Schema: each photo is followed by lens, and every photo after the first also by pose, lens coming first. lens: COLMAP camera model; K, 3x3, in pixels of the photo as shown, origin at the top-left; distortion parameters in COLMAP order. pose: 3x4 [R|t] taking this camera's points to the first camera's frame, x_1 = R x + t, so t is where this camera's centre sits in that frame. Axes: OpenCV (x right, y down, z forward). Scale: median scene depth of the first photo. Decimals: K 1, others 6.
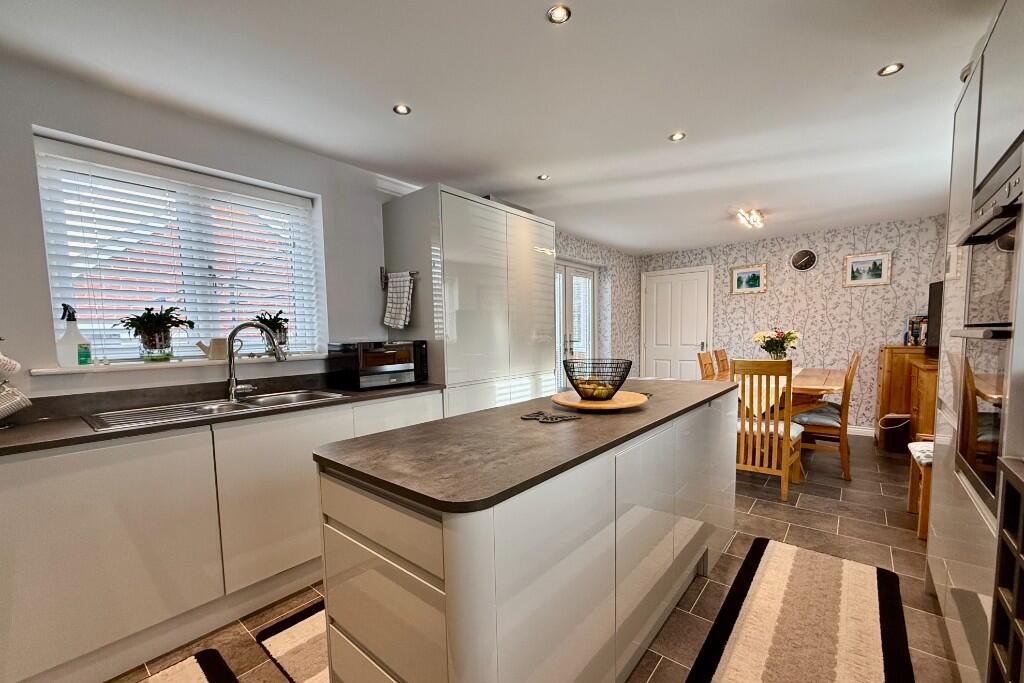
lens RADIAL K [[410.5, 0, 509.2], [0, 410.5, 340.3], [0, 0, 1]] dist [-0.000085, -0.000173]
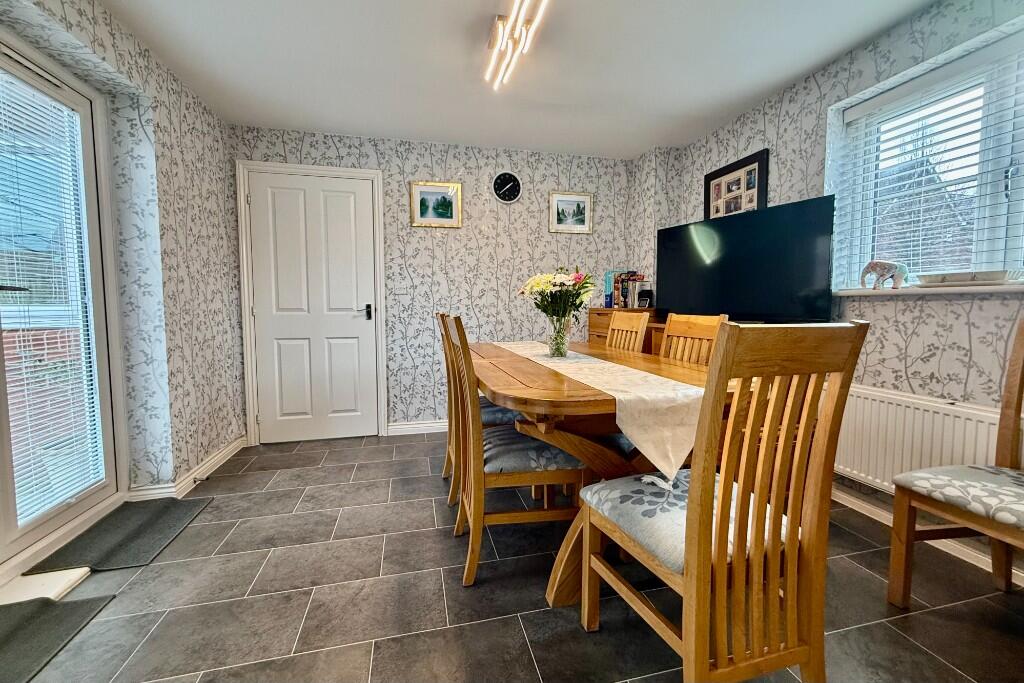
lens RADIAL K [[410.5, 0, 514.0], [0, 410.5, 342.3], [0, 0, 1]] dist [-0.000085, -0.000173]
pose [[0.586392, -0.056482, 0.808055, 0.137285], [0.002132, 0.997670, 0.068188, 0.020318], [-0.810024, -0.038262, 0.585147, 0.547429]]
